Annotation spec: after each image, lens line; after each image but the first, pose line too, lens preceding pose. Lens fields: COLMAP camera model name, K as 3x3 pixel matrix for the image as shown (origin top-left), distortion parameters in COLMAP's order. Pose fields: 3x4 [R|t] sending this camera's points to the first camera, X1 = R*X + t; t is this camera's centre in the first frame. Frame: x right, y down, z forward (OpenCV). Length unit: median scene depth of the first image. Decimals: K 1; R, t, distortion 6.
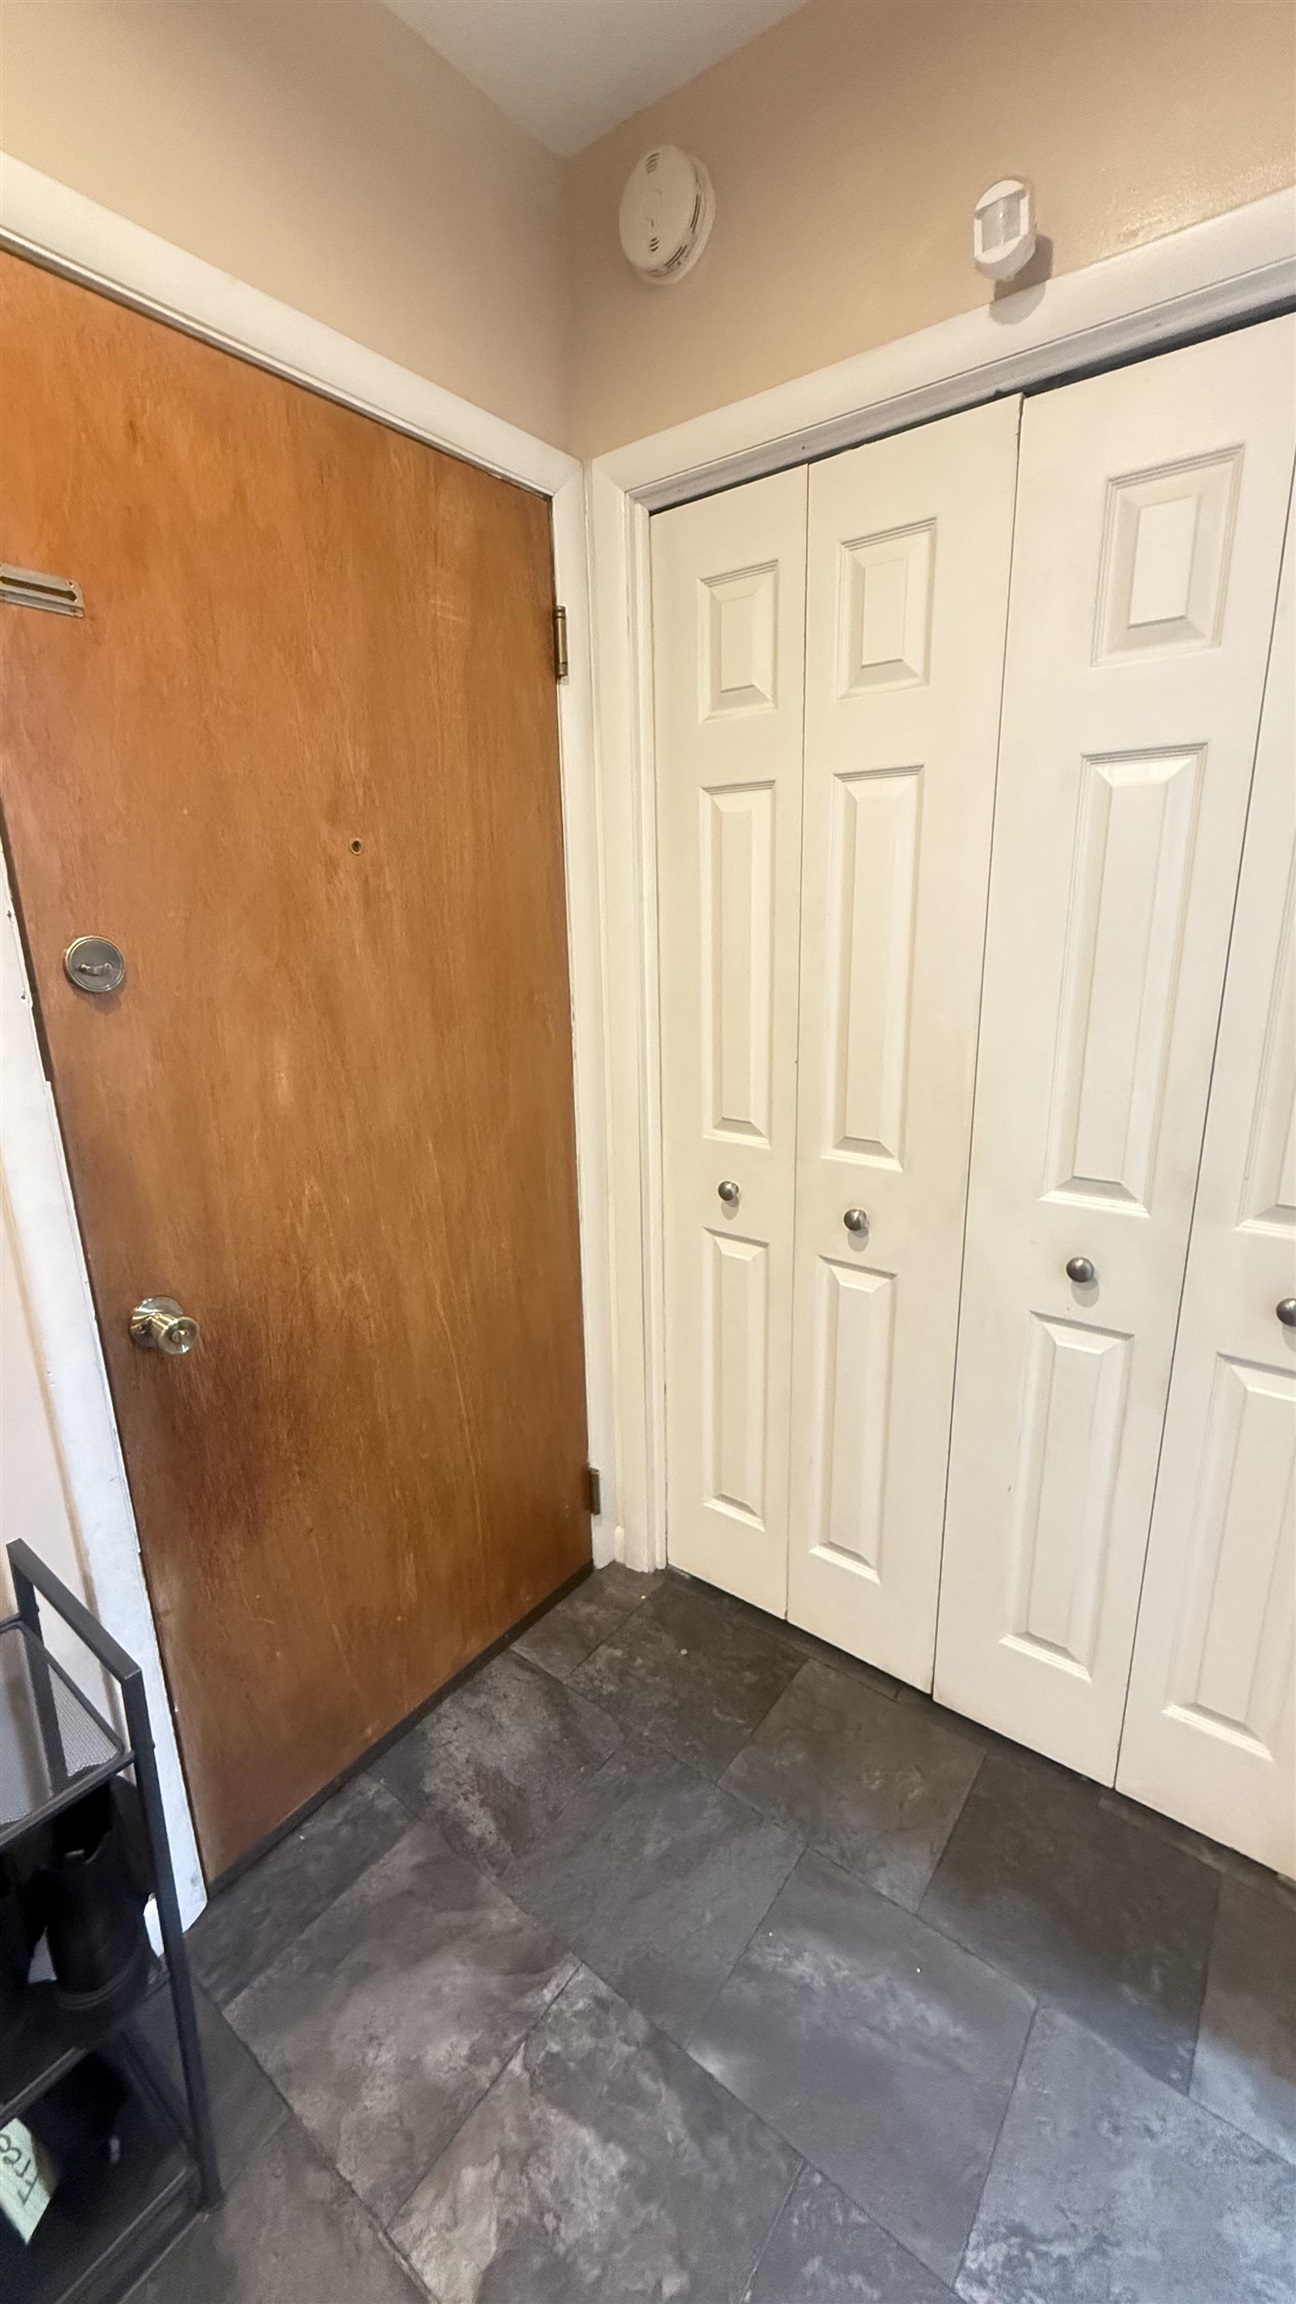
lens RADIAL K [[917.4, 0, 648.5], [0, 917.4, 1148.5], [0, 0, 1]] dist [-0.001686, -0.000085]
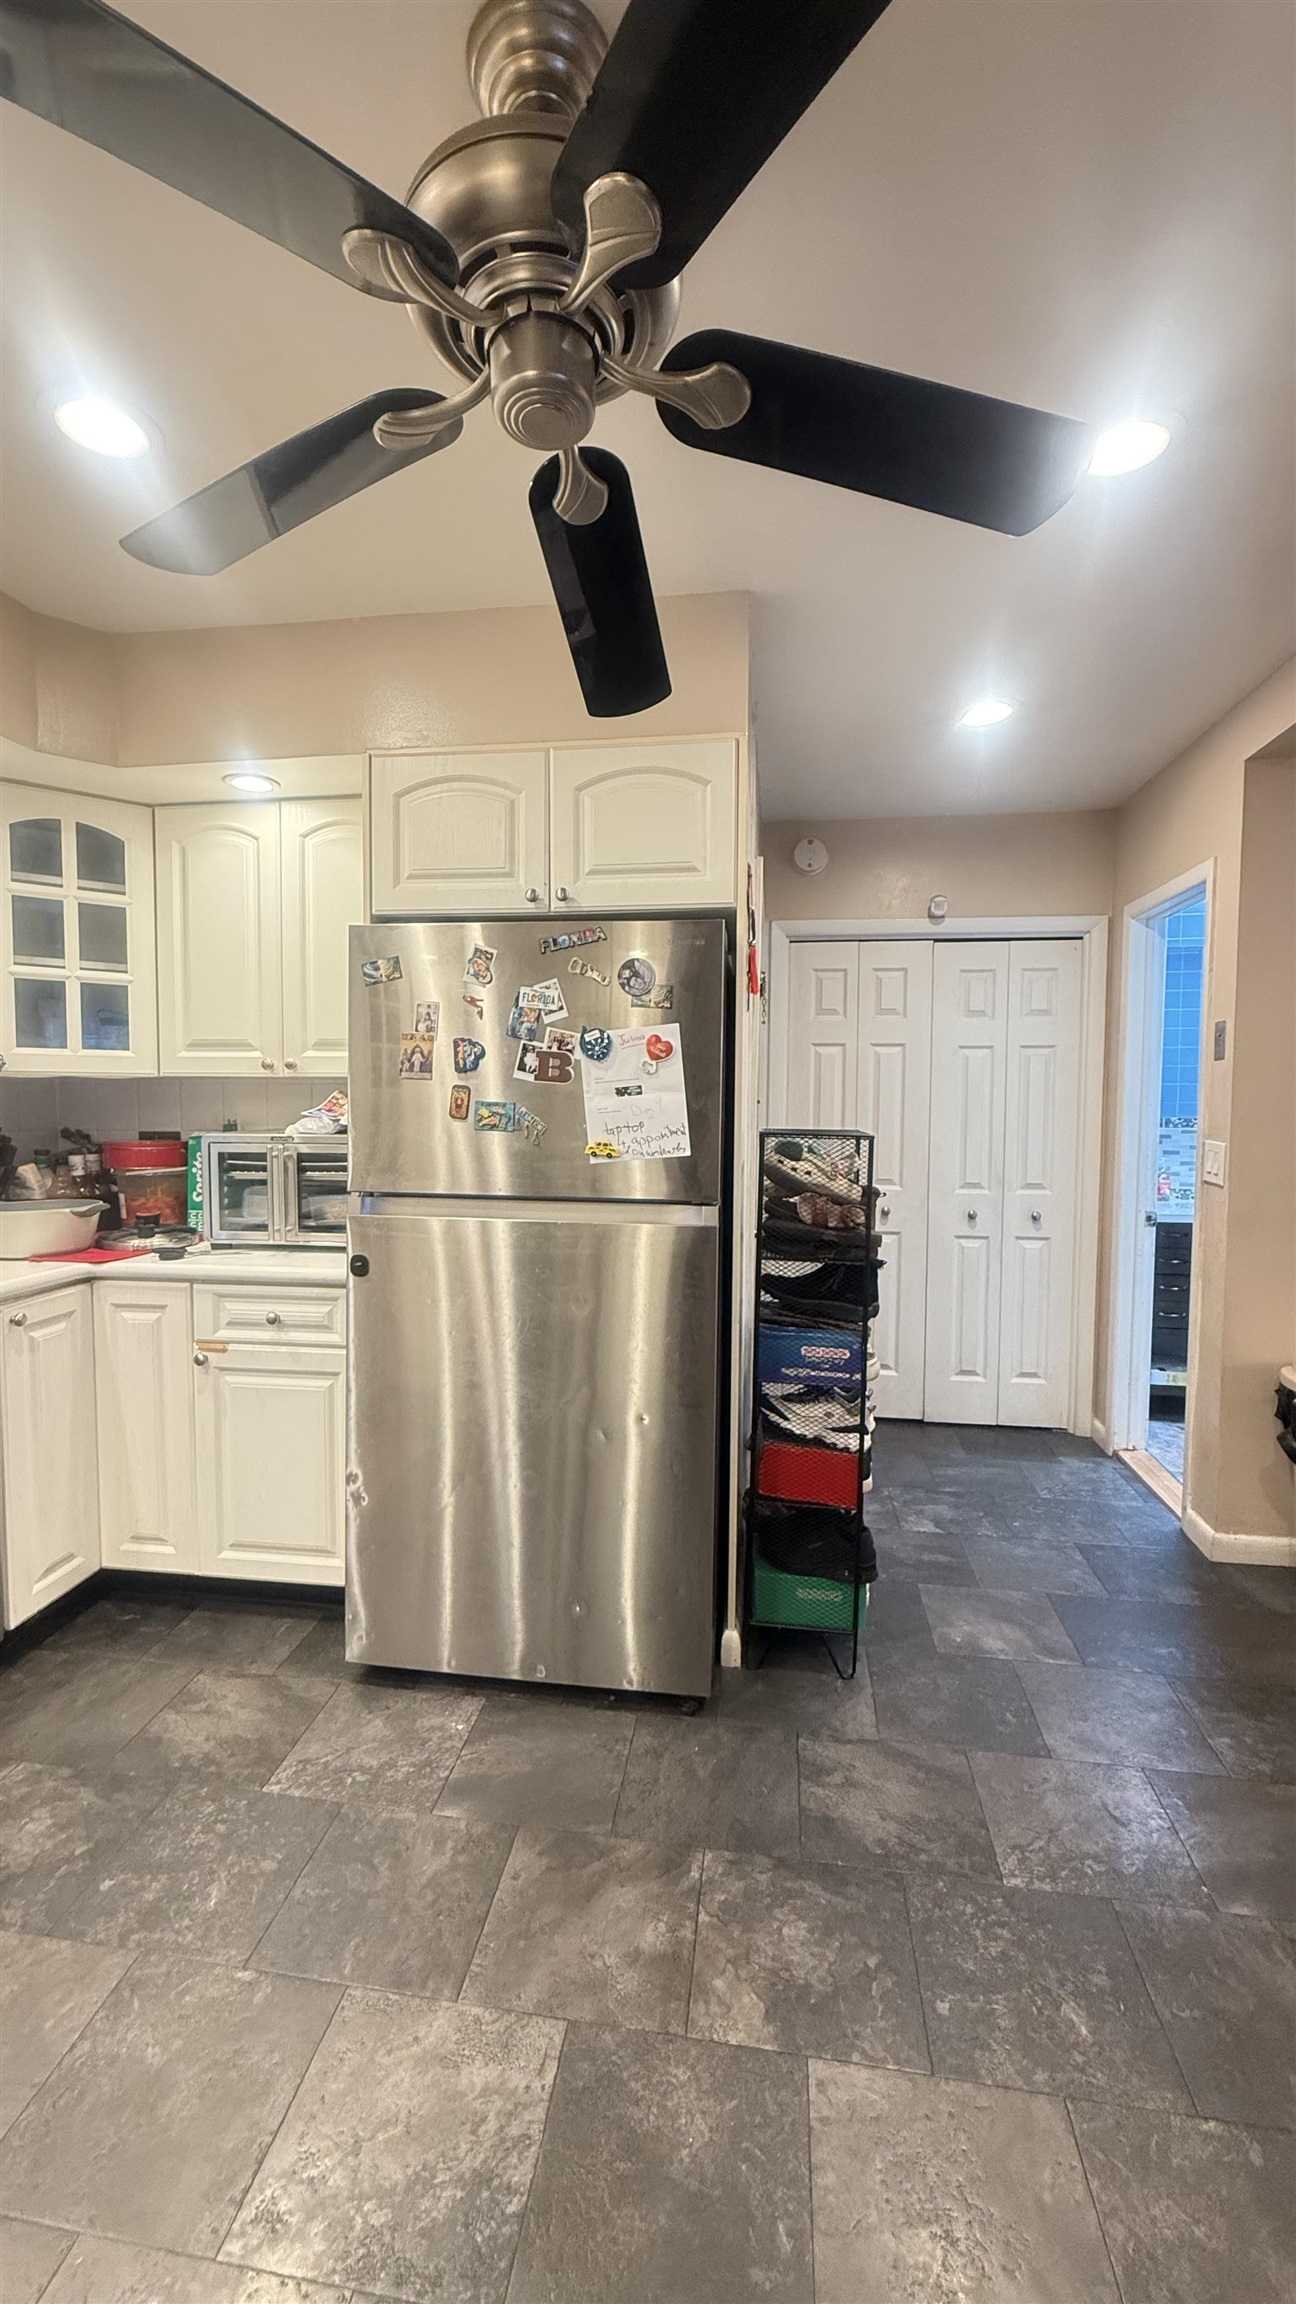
lens RADIAL K [[917.4, 0, 645.2], [0, 917.4, 1154.7], [0, 0, 1]] dist [-0.001686, -0.000085]
pose [[0.872091, 0.002305, 0.489338, -1.862281], [0.102574, 0.976912, -0.187408, 0.388727], [-0.478472, 0.213631, 0.851720, -1.015945]]
